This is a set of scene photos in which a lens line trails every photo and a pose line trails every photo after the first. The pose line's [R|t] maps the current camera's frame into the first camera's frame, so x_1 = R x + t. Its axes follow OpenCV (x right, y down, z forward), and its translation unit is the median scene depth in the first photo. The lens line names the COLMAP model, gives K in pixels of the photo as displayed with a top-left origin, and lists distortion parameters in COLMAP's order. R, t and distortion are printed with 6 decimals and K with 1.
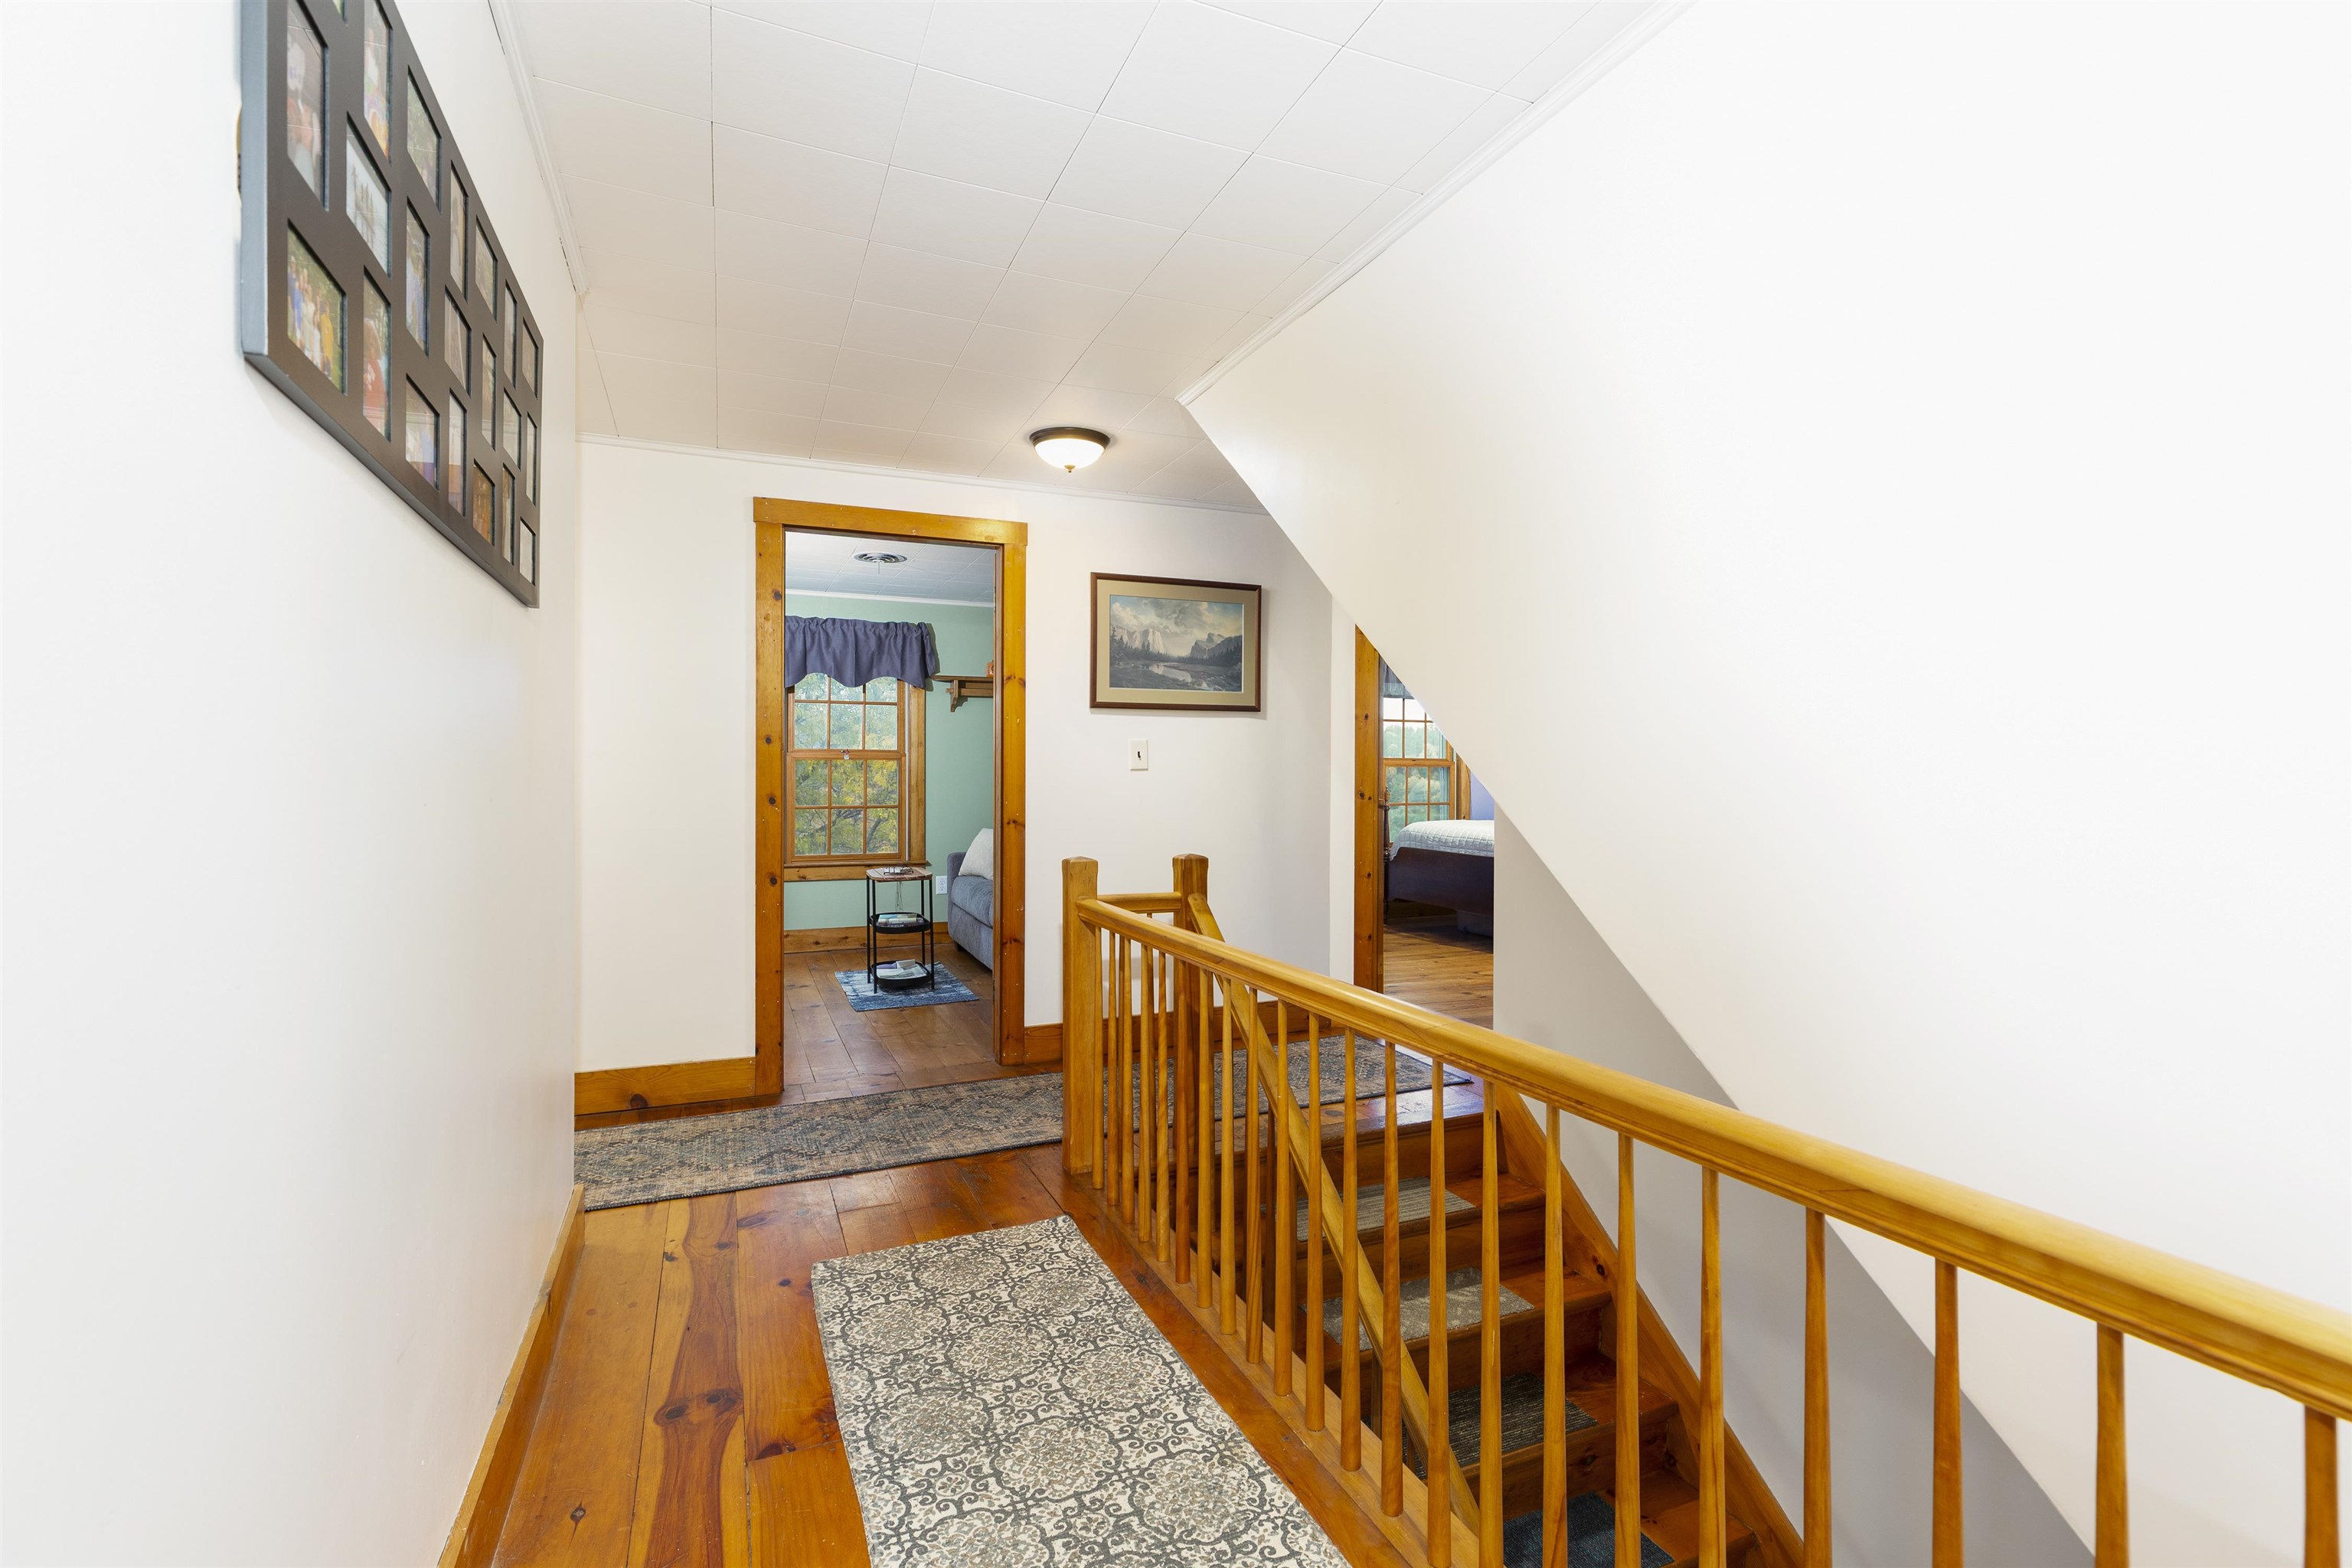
lens RADIAL K [[1051.9, 0, 1180.2], [0, 1051.9, 765.9], [0, 0, 1]] dist [-0.001853, -0.001005]
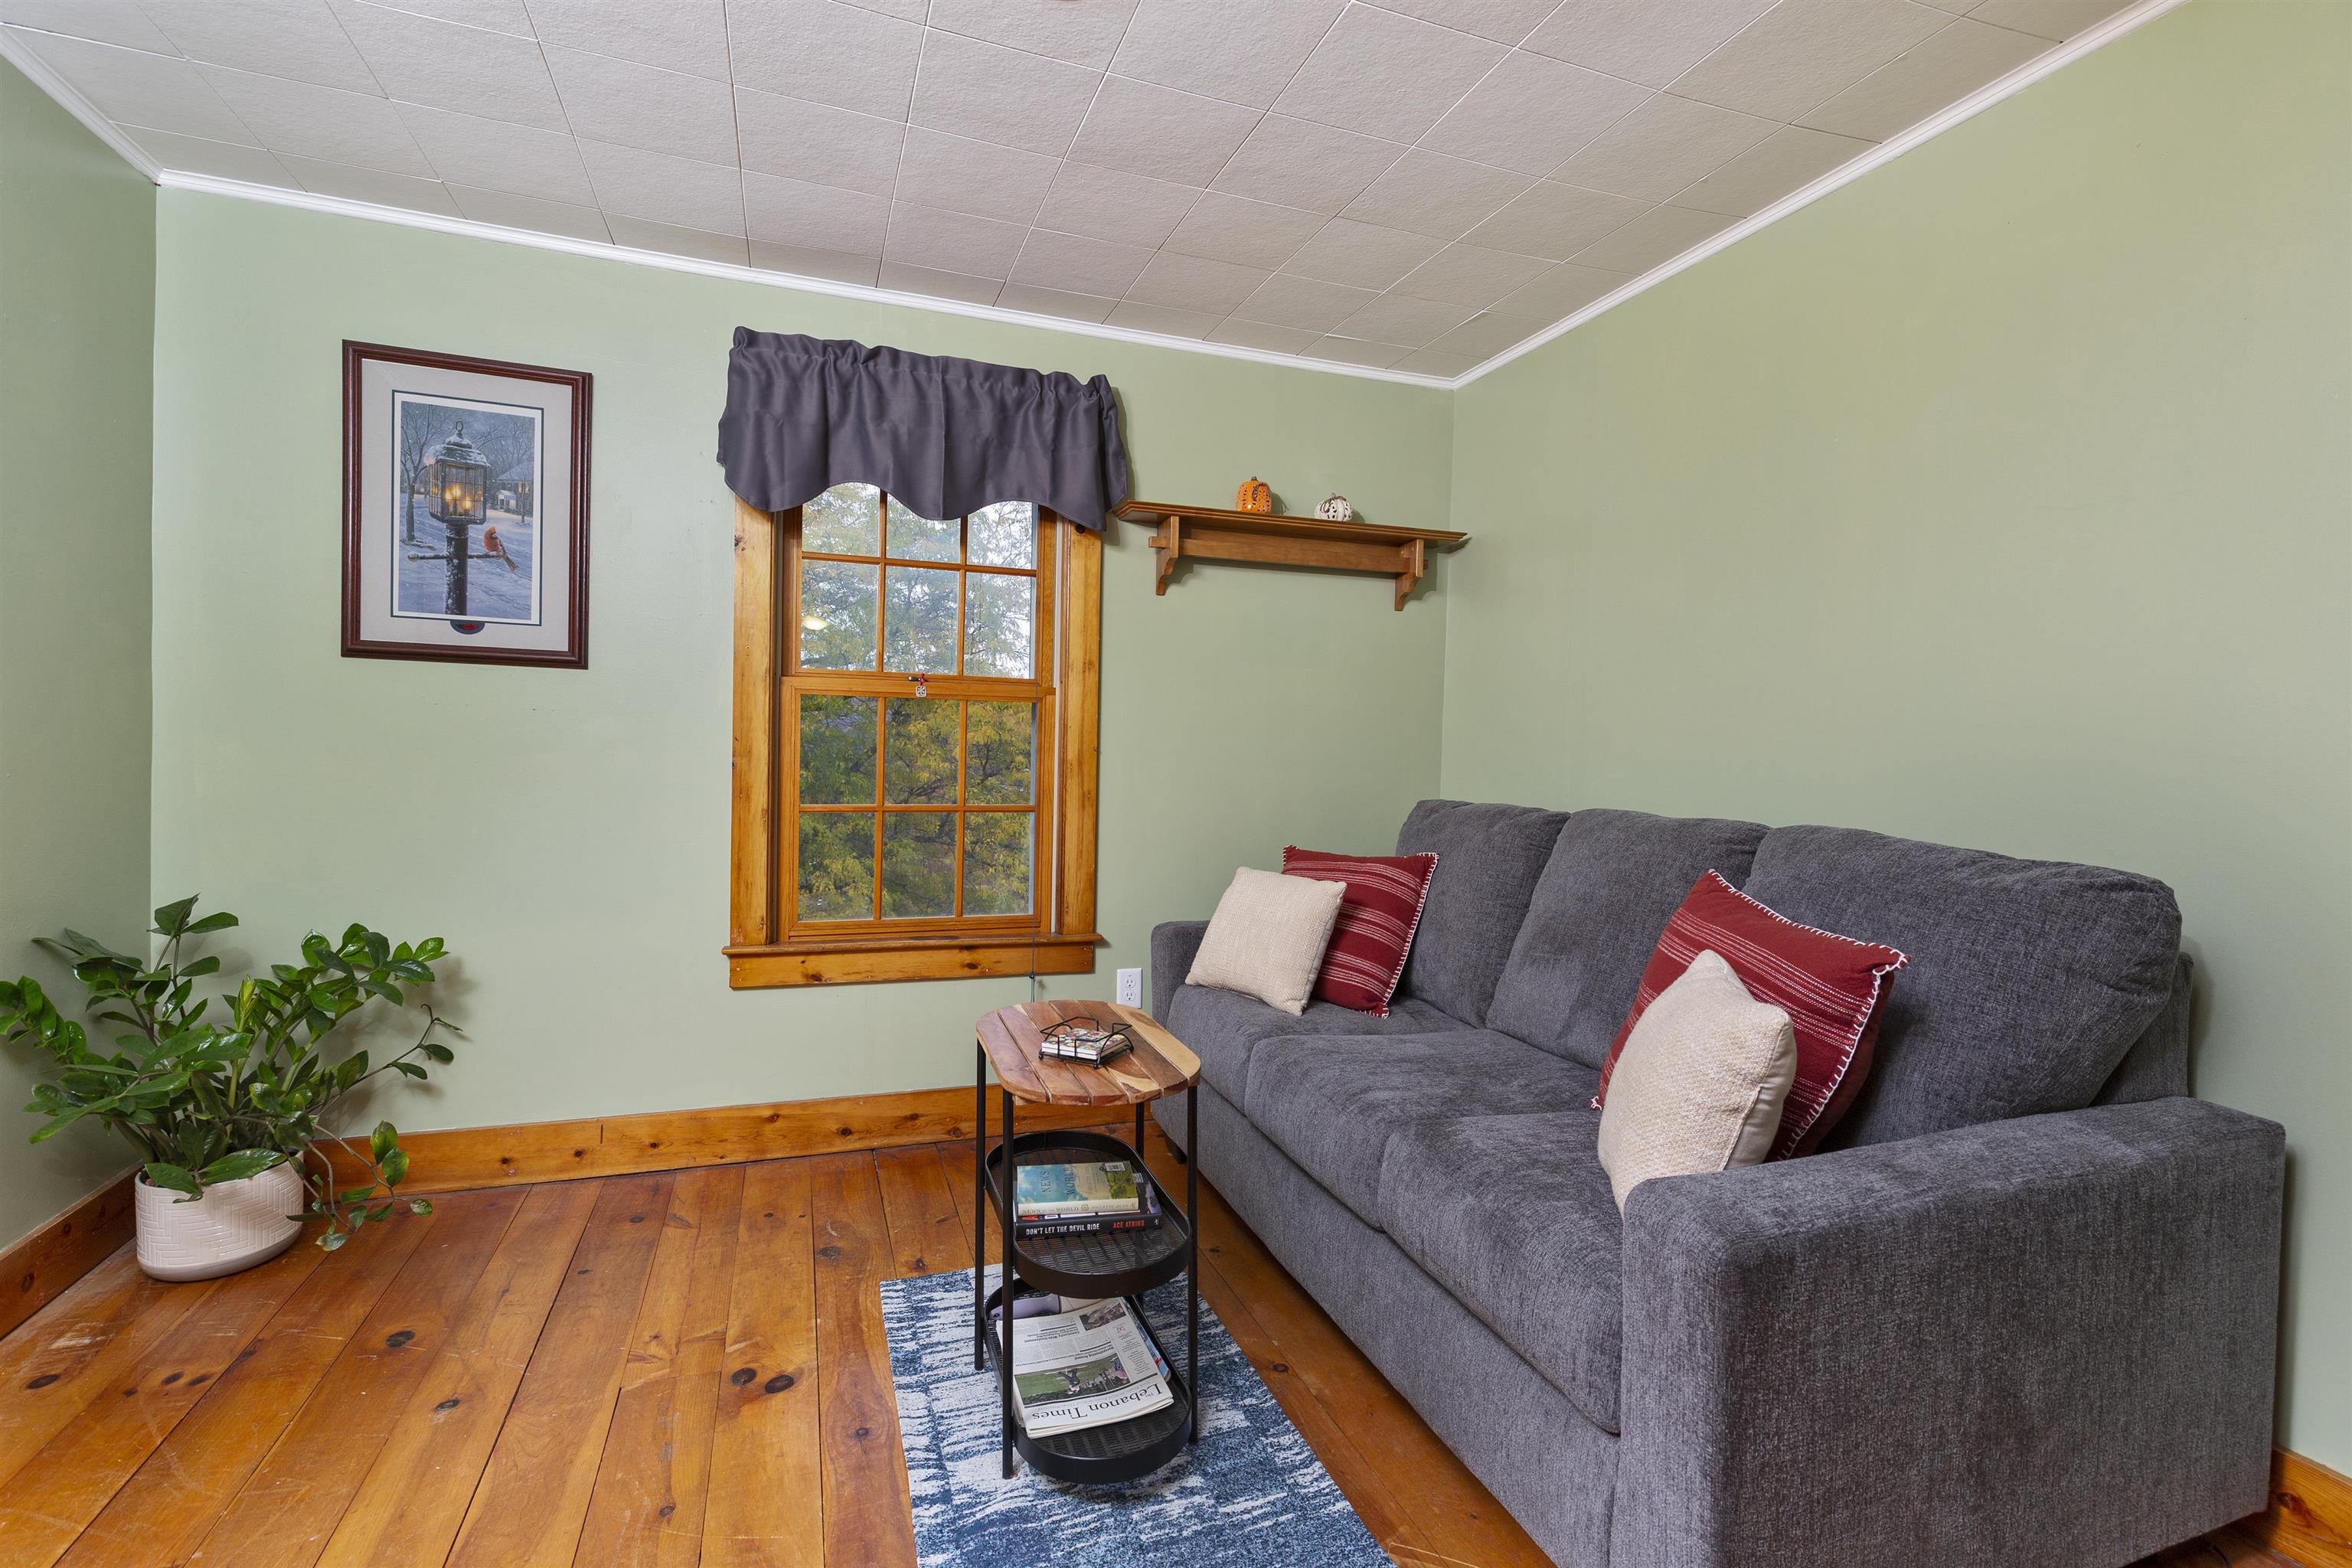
lens RADIAL K [[1051.9, 0, 1187.8], [0, 1051.9, 779.5], [0, 0, 1]] dist [-0.001853, -0.001005]
pose [[0.997973, 0.022074, -0.059693, -0.182545], [-0.020482, 0.999421, 0.027151, 0.013593], [0.060258, -0.025873, 0.997847, 0.578534]]
